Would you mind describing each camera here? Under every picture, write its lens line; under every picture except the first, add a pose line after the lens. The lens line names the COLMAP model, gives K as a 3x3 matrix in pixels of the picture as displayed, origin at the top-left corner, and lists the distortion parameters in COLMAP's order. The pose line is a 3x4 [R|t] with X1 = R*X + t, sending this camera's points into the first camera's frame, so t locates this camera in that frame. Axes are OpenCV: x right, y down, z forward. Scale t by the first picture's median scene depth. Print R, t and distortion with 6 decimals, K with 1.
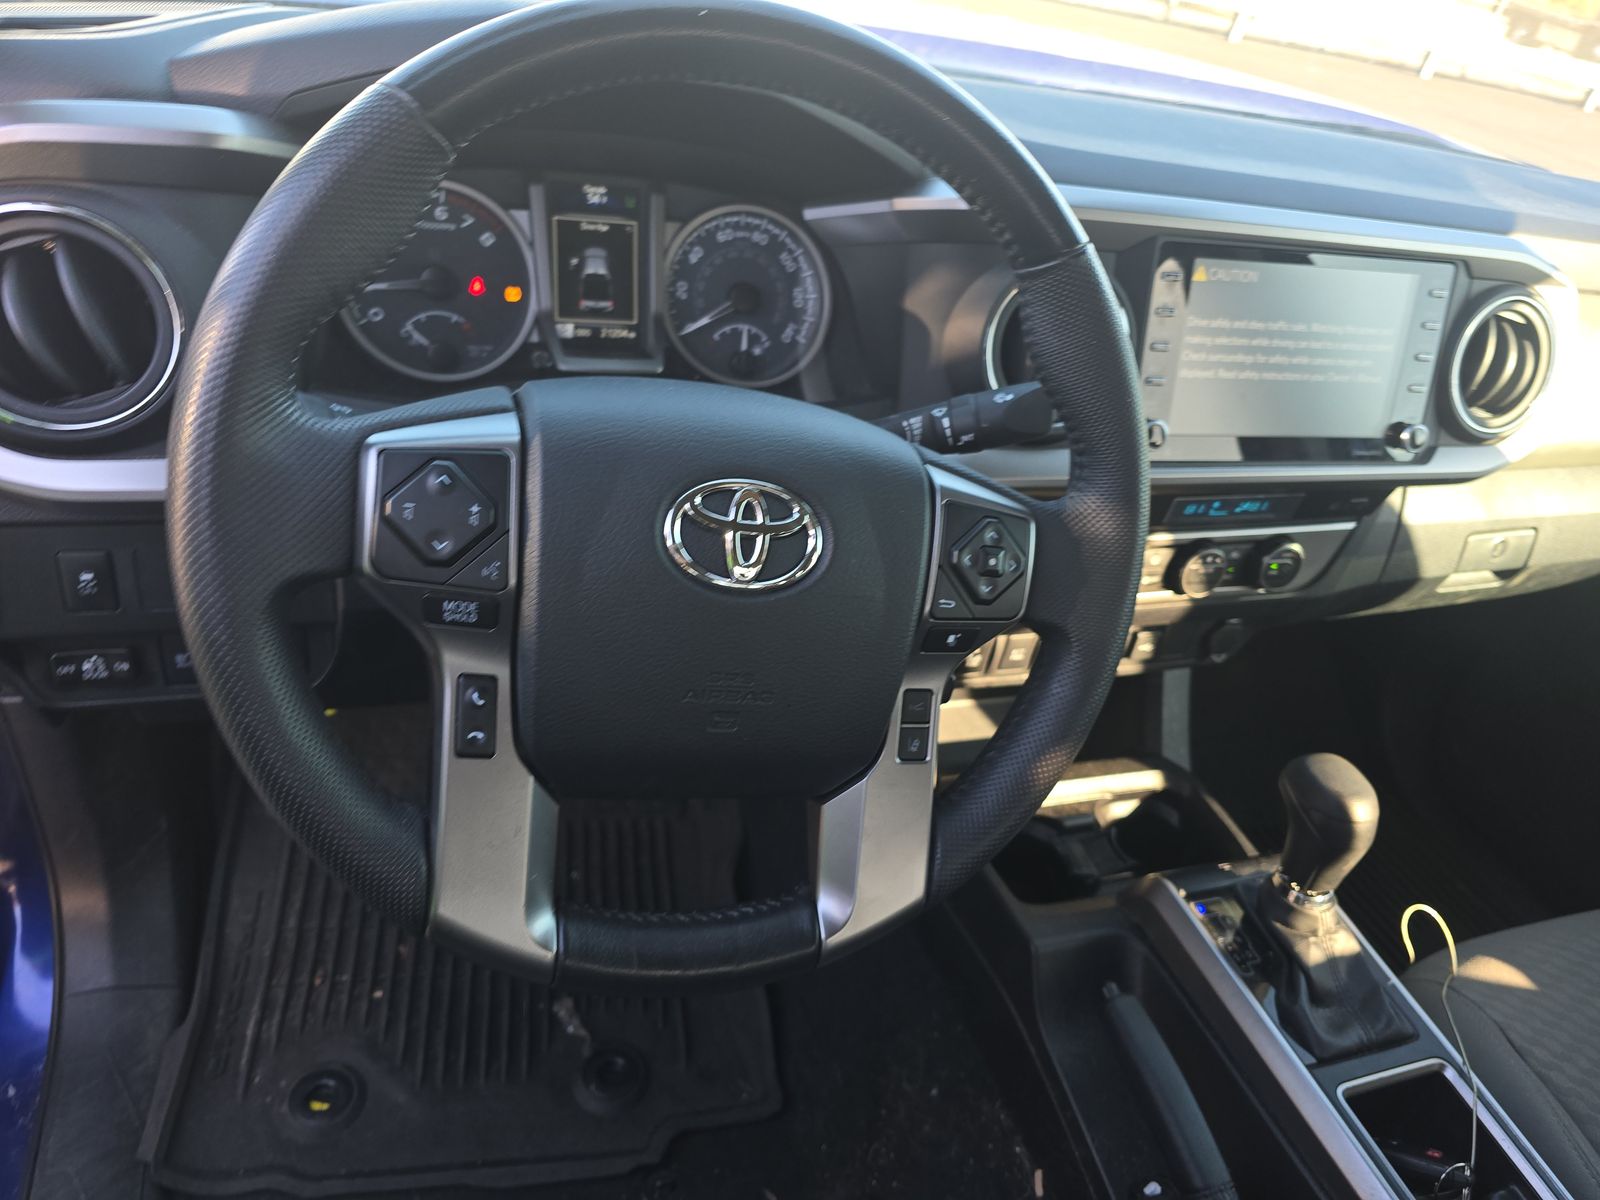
lens RADIAL K [[1049.5, 0, 800.0], [0, 1049.5, 600.0], [0, 0, 1]] dist [-0.006173, -0.003393]
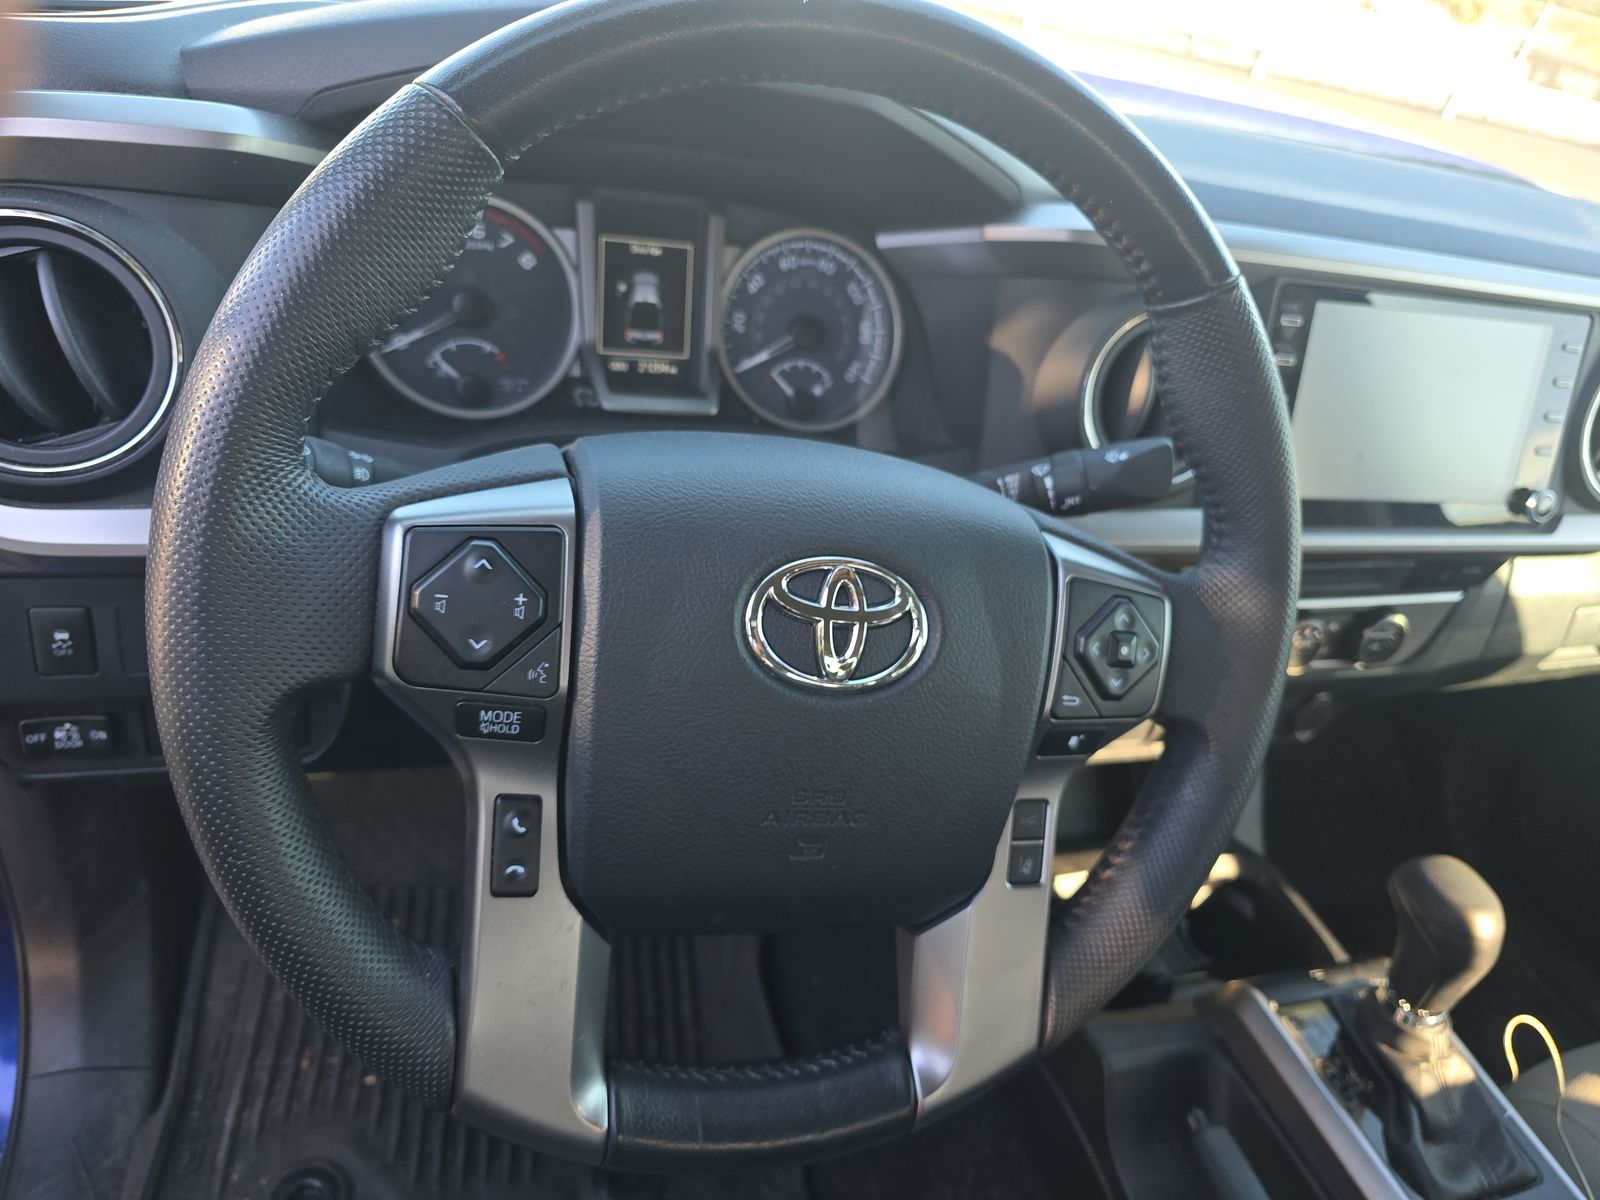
lens RADIAL K [[1075.6, 0, 800.0], [0, 1075.6, 600.0], [0, 0, 1]] dist [-0.017945, -0.004489]
pose [[0.999595, 0.027301, -0.008068, -0.047236], [-0.027512, 0.999248, -0.027332, -0.034665], [0.007316, 0.027543, 0.999594, 0.090422]]
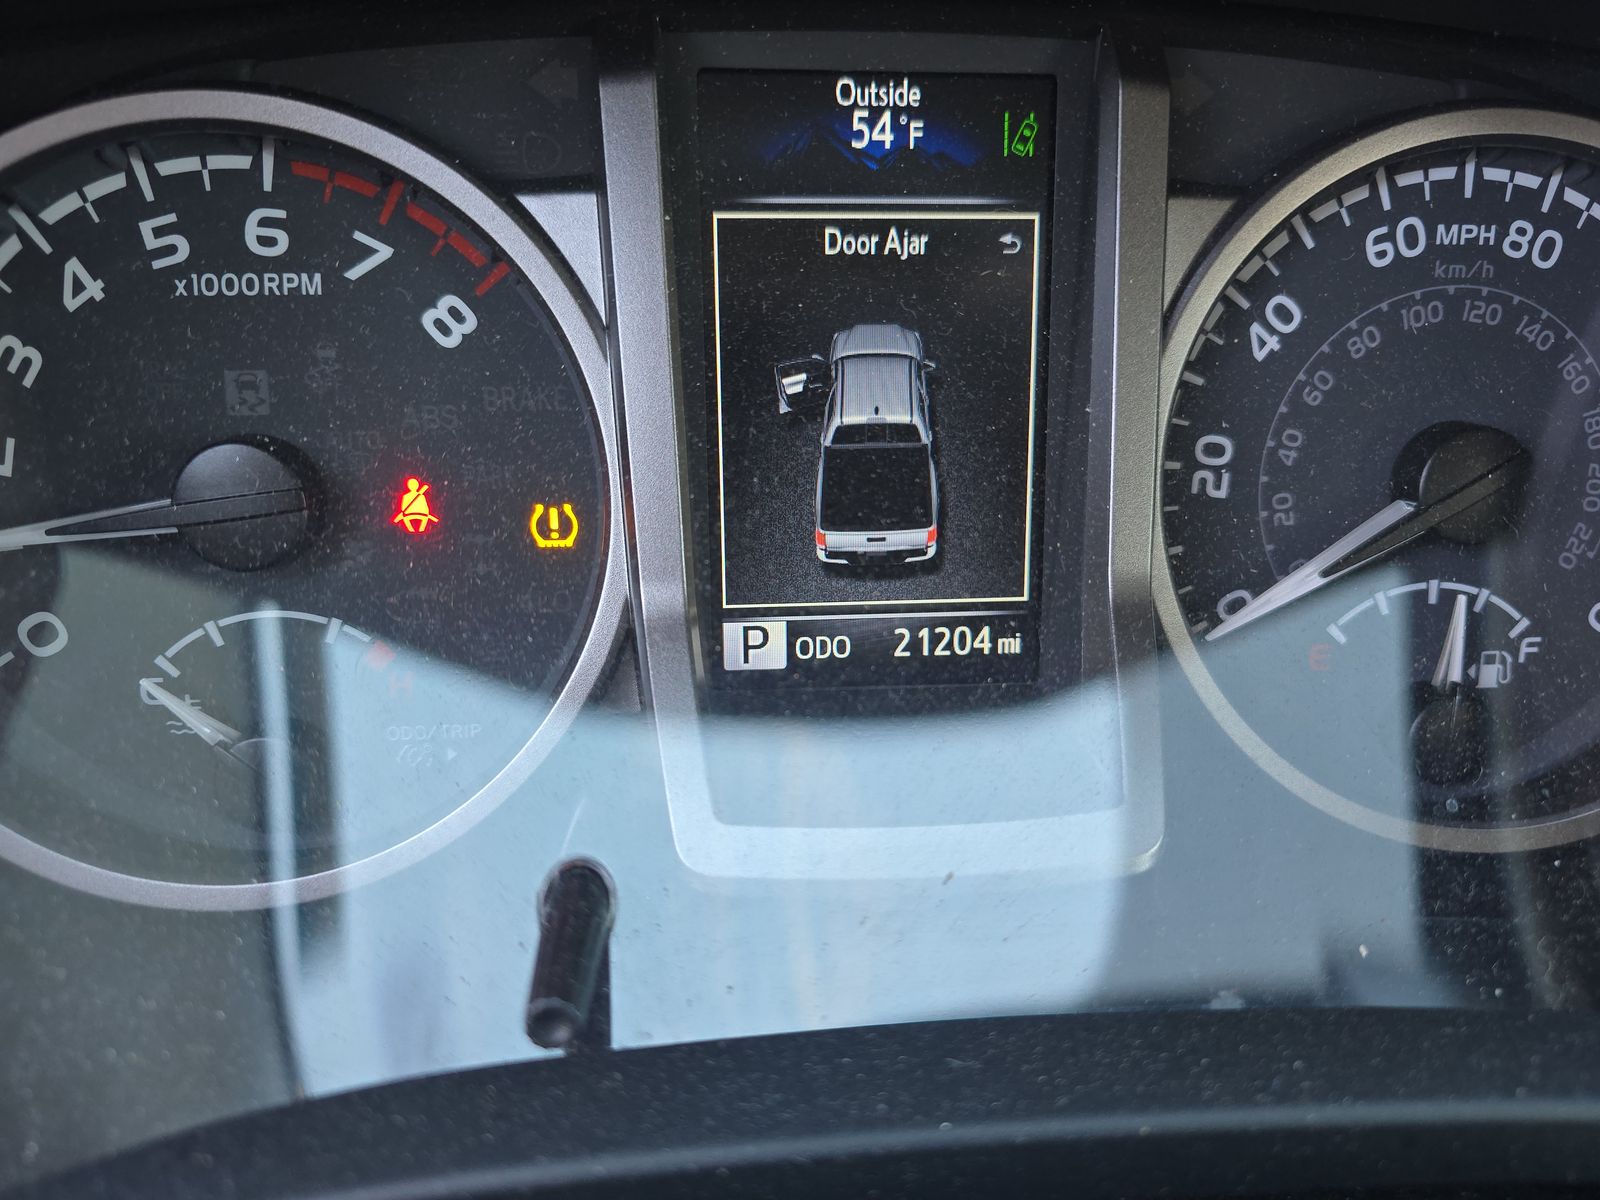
lens RADIAL K [[1075.6, 0, 800.0], [0, 1075.6, 600.0], [0, 0, 1]] dist [-0.017945, -0.004489]
pose [[0.951269, 0.014868, -0.308004, -0.128694], [-0.032047, 0.998195, -0.050794, -0.249558], [0.306693, 0.058189, 0.950028, 0.733169]]
